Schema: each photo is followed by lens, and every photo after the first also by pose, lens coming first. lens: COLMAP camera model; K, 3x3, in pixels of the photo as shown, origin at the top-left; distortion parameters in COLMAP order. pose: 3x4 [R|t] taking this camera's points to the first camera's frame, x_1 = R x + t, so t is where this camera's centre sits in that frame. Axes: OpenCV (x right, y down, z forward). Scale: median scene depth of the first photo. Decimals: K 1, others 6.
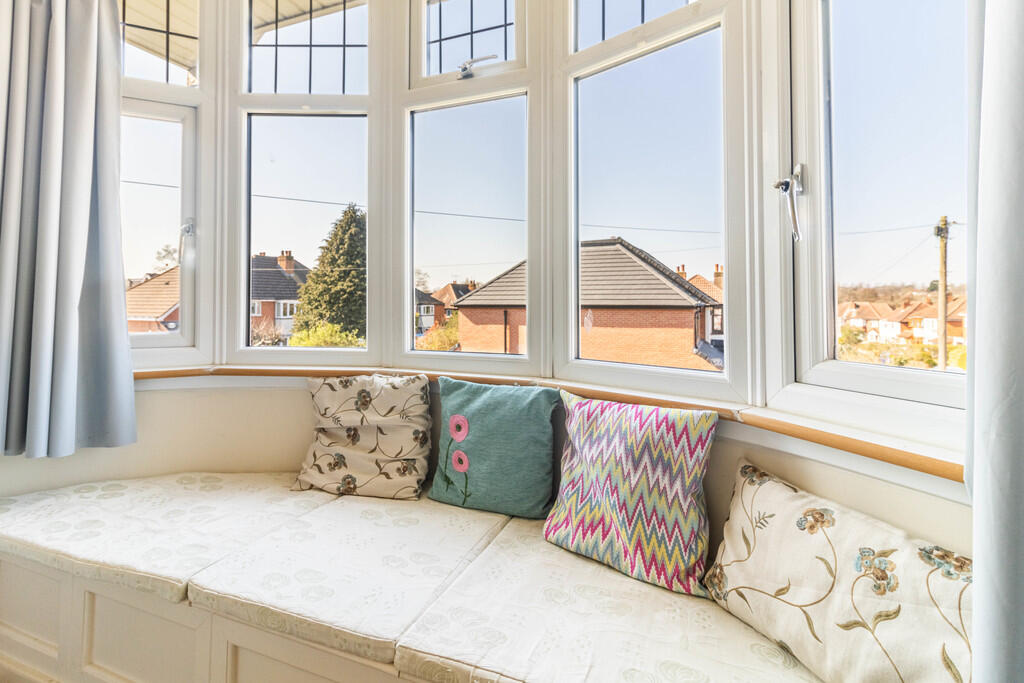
lens RADIAL K [[490.4, 0, 511.4], [0, 490.4, 291.7], [0, 0, 1]] dist [0.001747, 0.000200]
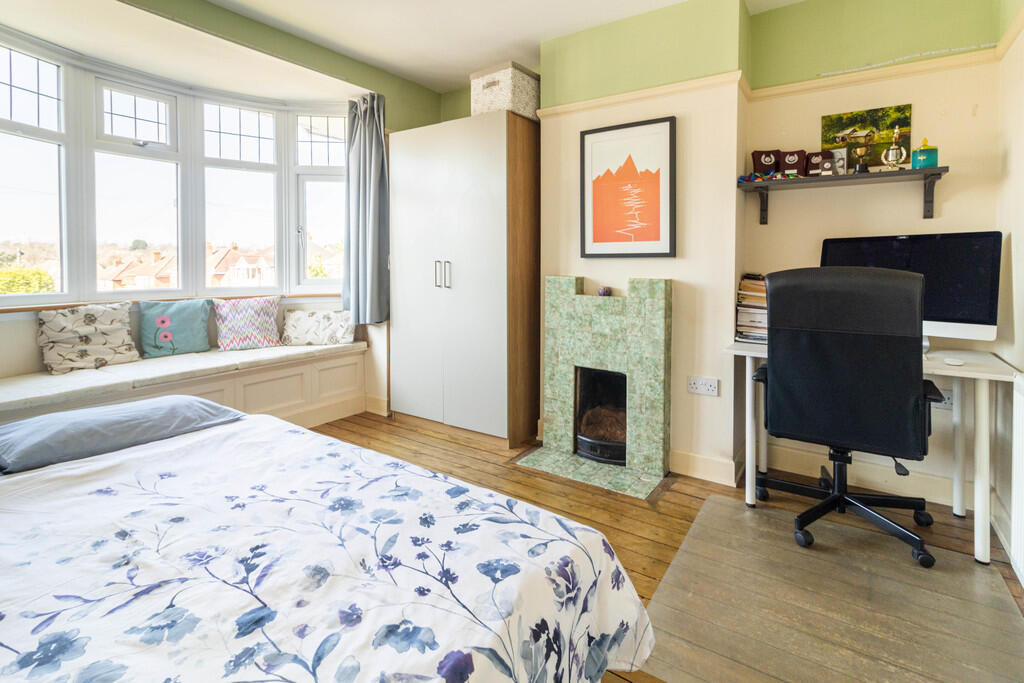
lens RADIAL K [[497.3, 0, 513.3], [0, 497.3, 267.8], [0, 0, 1]] dist [0.007135, 0.000739]
pose [[0.205483, -0.011339, 0.978595, -1.911769], [-0.023967, 0.999575, 0.016614, -0.032953], [-0.978367, -0.026868, 0.205124, -0.936023]]
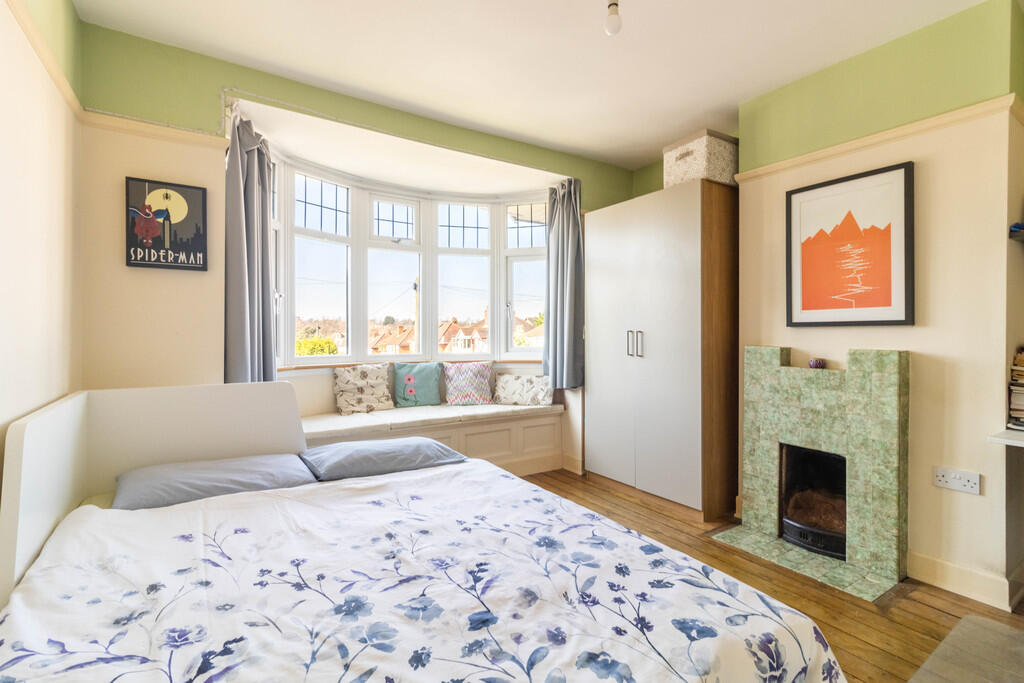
lens RADIAL K [[475.3, 0, 512.5], [0, 475.3, 334.6], [0, 0, 1]] dist [0.005336, 0.000870]
pose [[0.561205, -0.001751, 0.827675, -1.952483], [-0.019528, 0.999691, 0.015356, -0.023564], [-0.827447, -0.024780, 0.560997, -0.941752]]
